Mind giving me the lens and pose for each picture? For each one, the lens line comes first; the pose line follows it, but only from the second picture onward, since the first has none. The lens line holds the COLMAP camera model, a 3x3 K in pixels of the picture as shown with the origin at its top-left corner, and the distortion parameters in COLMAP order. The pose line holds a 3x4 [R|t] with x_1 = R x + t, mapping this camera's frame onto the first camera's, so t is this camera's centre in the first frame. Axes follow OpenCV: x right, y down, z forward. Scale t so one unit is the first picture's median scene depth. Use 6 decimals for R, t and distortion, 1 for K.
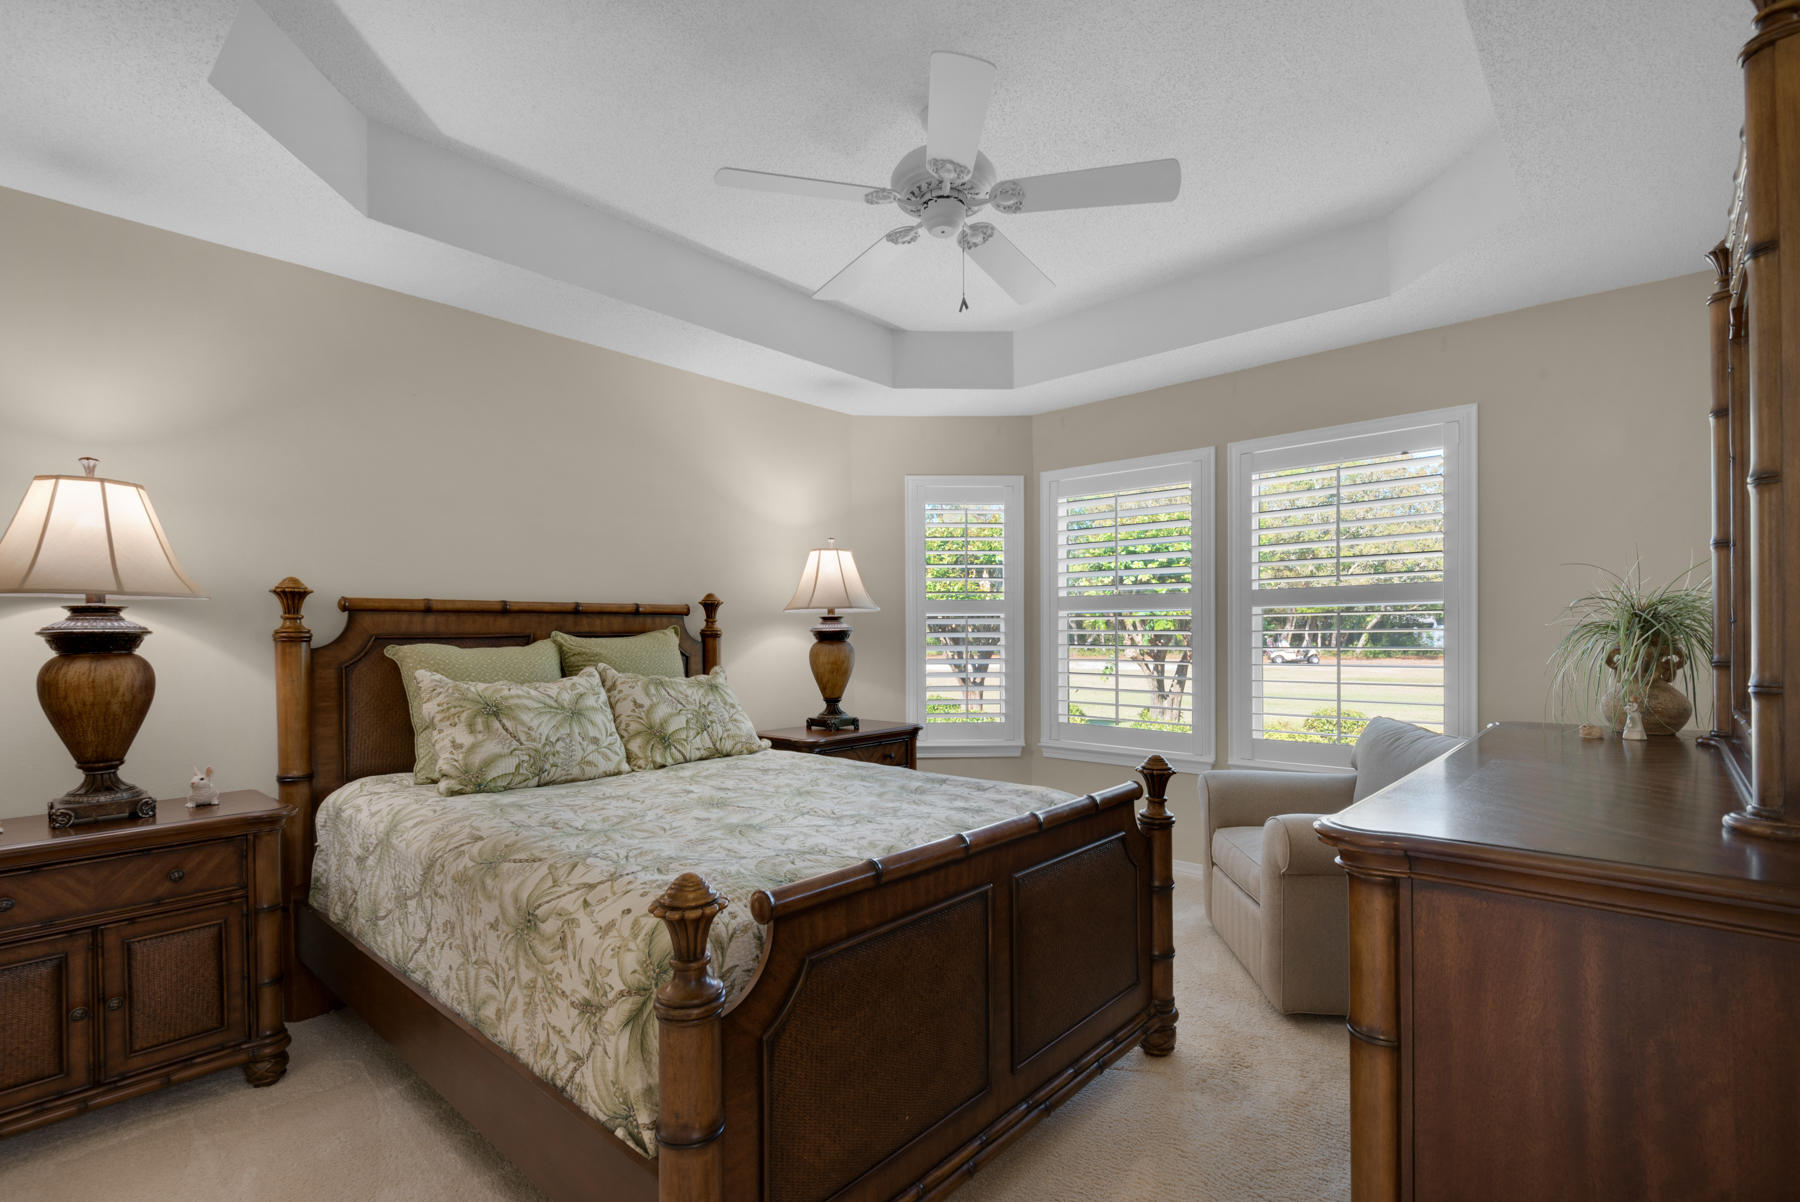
lens RADIAL K [[823.7, 0, 889.1], [0, 823.7, 633.9], [0, 0, 1]] dist [0.034893, -0.018677]
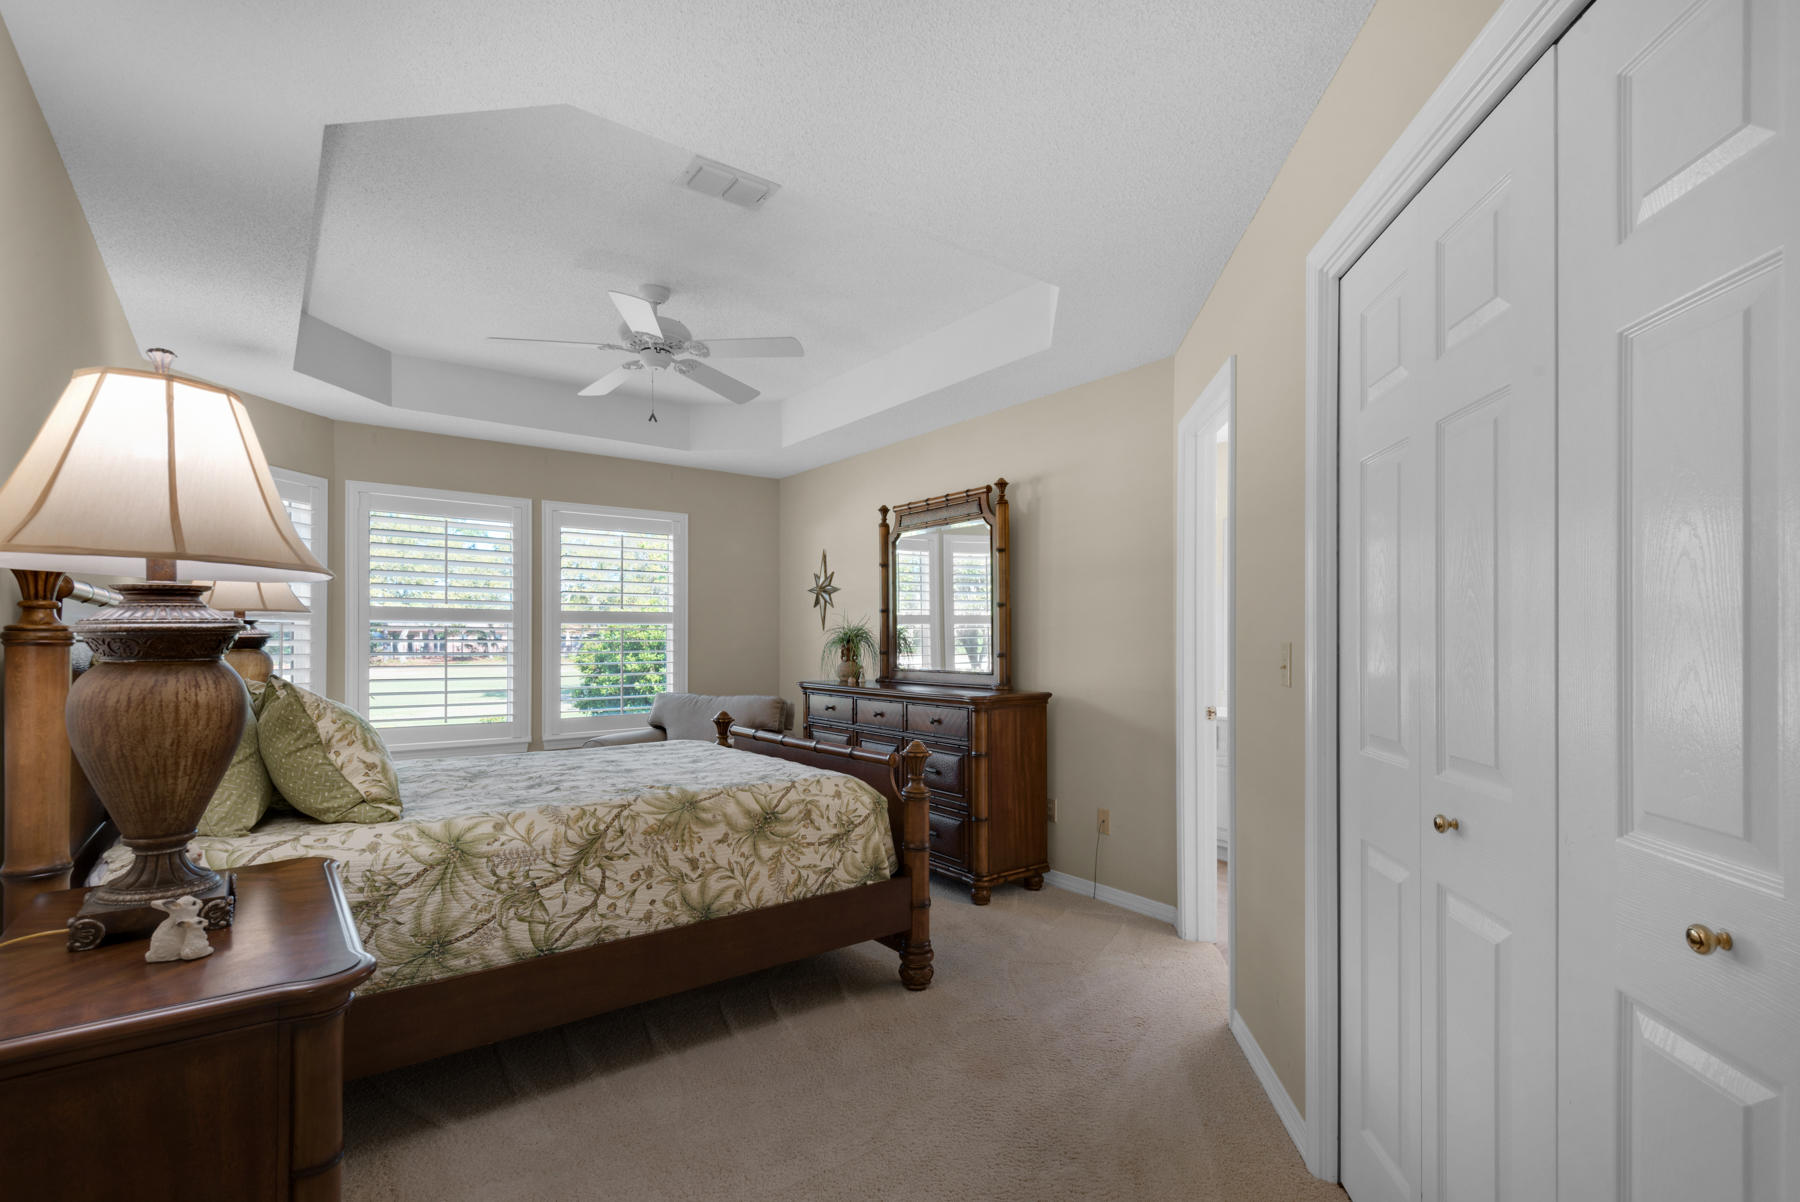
lens RADIAL K [[823.7, 0, 889.1], [0, 823.7, 633.9], [0, 0, 1]] dist [0.034893, -0.018677]
pose [[0.195708, 0.016745, 0.980519, -0.967322], [0.000462, 0.999853, -0.017167, 0.010536], [-0.980662, 0.003812, 0.195671, 0.232309]]
